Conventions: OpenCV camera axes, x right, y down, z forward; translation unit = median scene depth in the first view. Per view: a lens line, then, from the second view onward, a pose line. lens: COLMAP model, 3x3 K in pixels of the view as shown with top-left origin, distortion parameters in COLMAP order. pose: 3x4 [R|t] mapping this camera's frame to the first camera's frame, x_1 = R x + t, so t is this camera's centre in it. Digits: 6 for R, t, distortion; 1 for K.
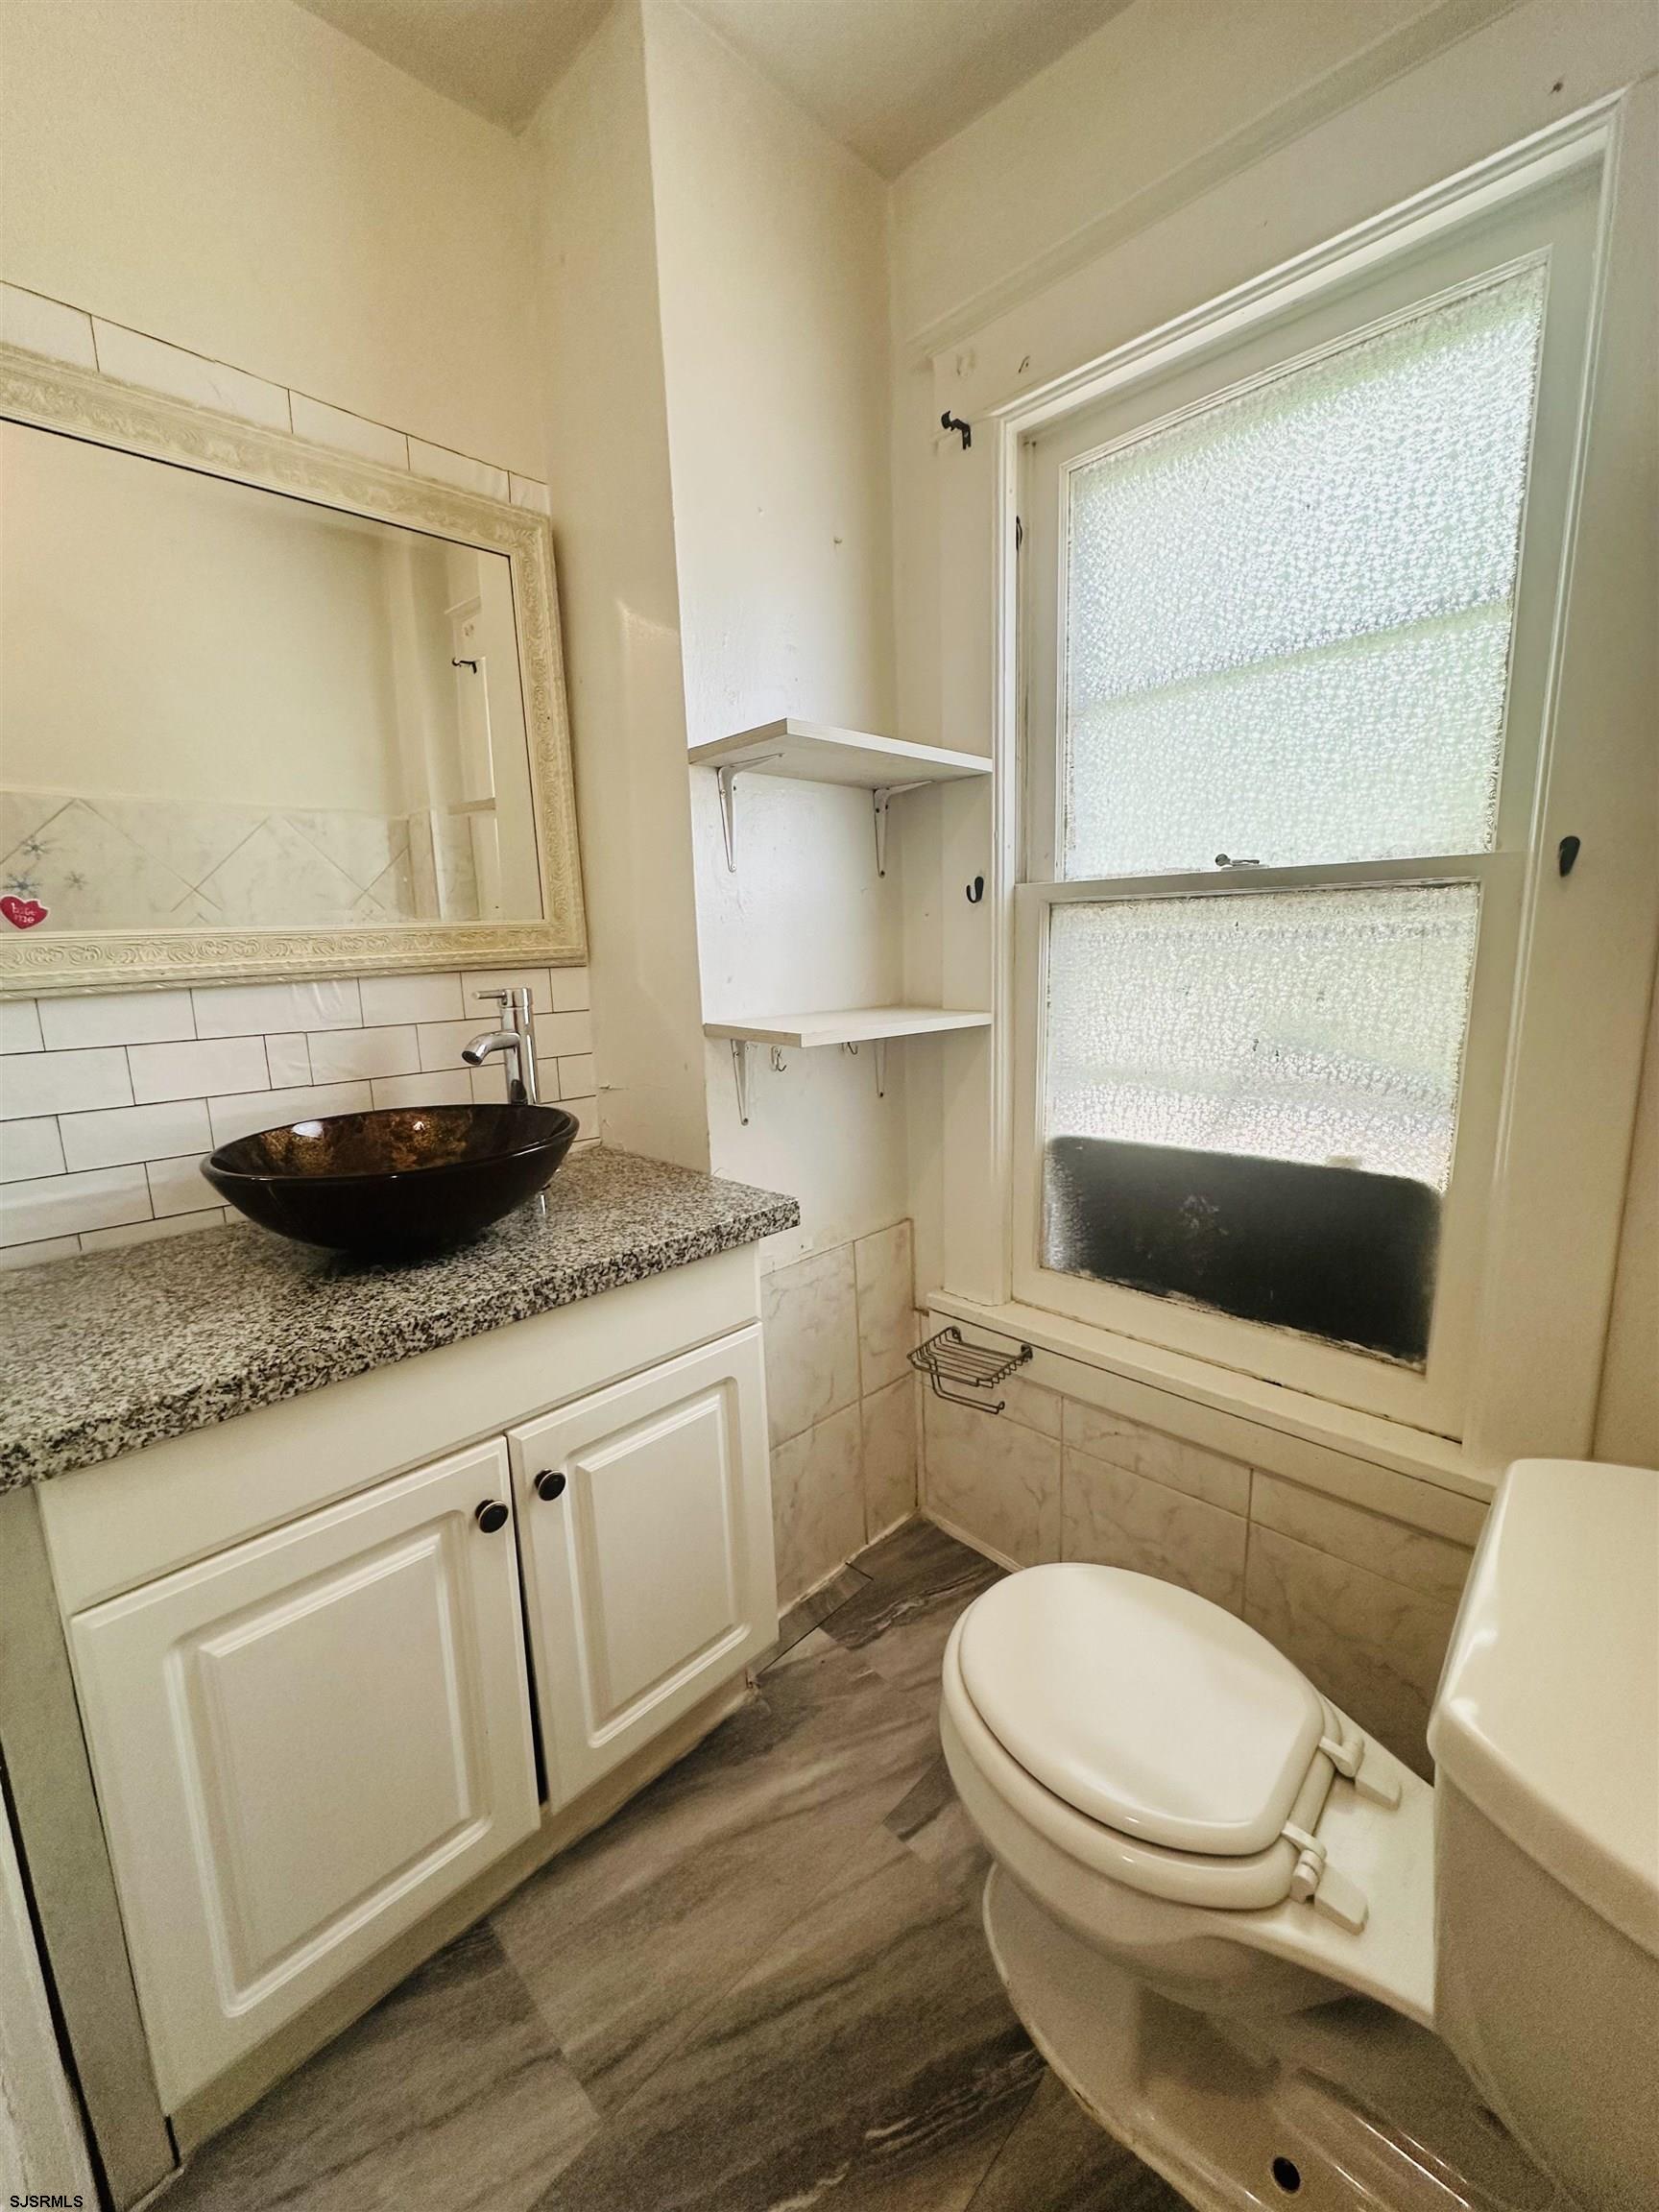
lens RADIAL K [[880.1, 0, 833.6], [0, 880.1, 1099.7], [0, 0, 1]] dist [-0.000512, 0.000336]
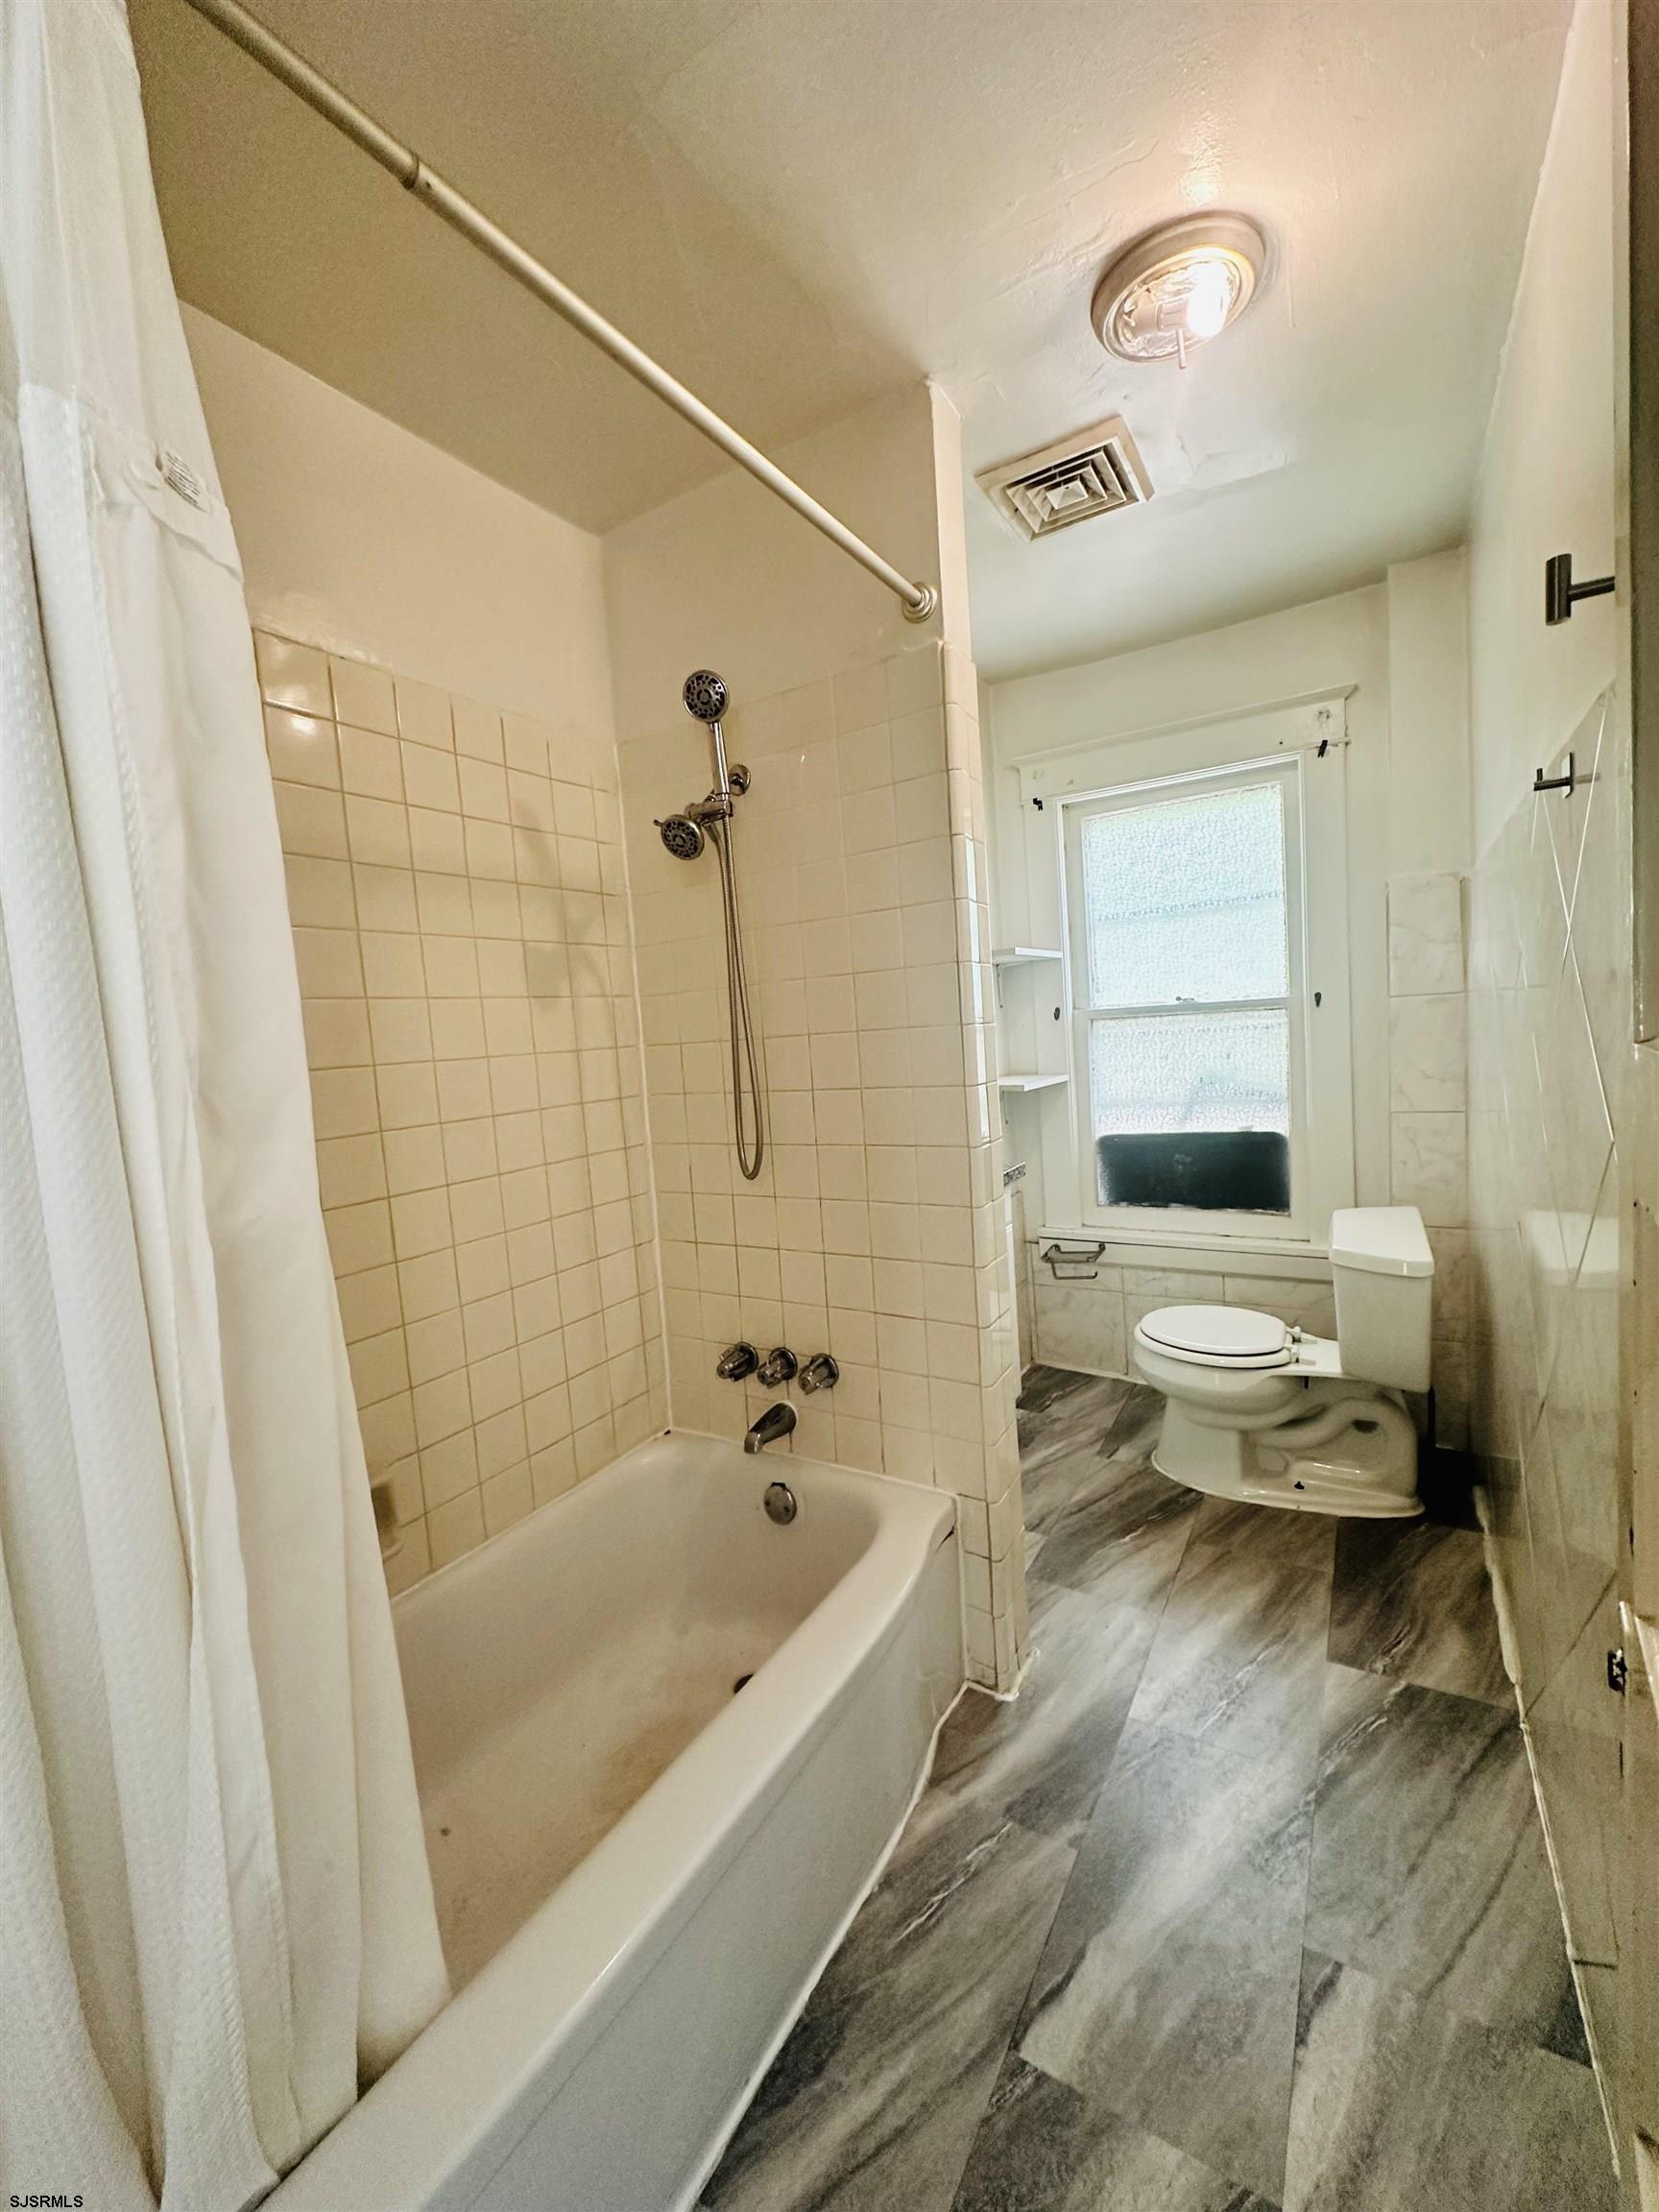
lens RADIAL K [[880.1, 0, 828.4], [0, 880.1, 1104.8], [0, 0, 1]] dist [-0.000512, 0.000336]
pose [[0.974734, -0.064100, 0.213974, -0.822671], [0.085510, 0.992048, -0.092347, 0.111797], [-0.206353, 0.108310, 0.972465, -0.855035]]
